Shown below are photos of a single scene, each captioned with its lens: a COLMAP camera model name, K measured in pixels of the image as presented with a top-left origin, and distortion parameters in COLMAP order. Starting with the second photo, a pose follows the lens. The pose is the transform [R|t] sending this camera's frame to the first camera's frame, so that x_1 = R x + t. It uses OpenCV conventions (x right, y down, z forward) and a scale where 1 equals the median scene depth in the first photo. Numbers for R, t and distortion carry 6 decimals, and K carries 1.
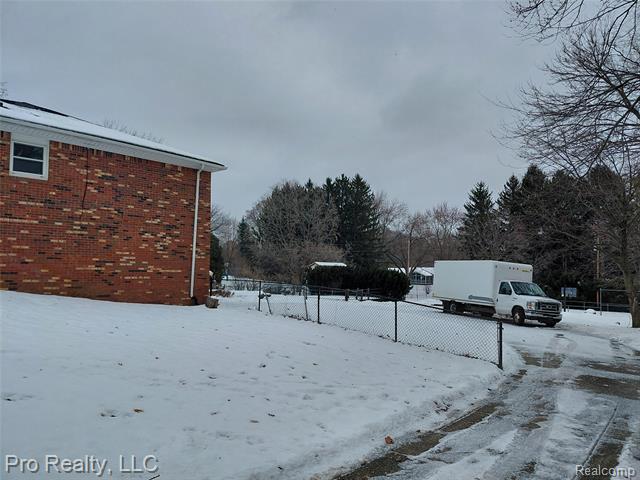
lens RADIAL K [[470.6, 0, 319.4], [0, 470.6, 238.4], [0, 0, 1]] dist [0.088138, -0.119797]
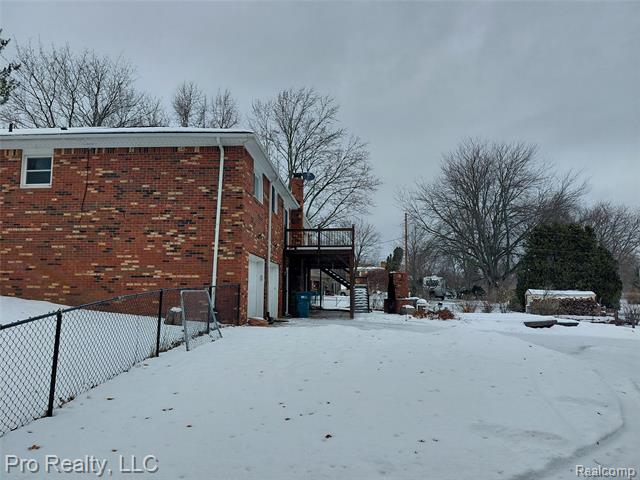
lens RADIAL K [[470.6, 0, 321.3], [0, 470.6, 243.4], [0, 0, 1]] dist [0.088138, -0.119797]
pose [[0.605354, -0.097026, -0.790021, 0.516949], [0.057314, 0.995280, -0.078317, 0.098565], [0.793890, 0.002130, 0.608057, 0.764270]]
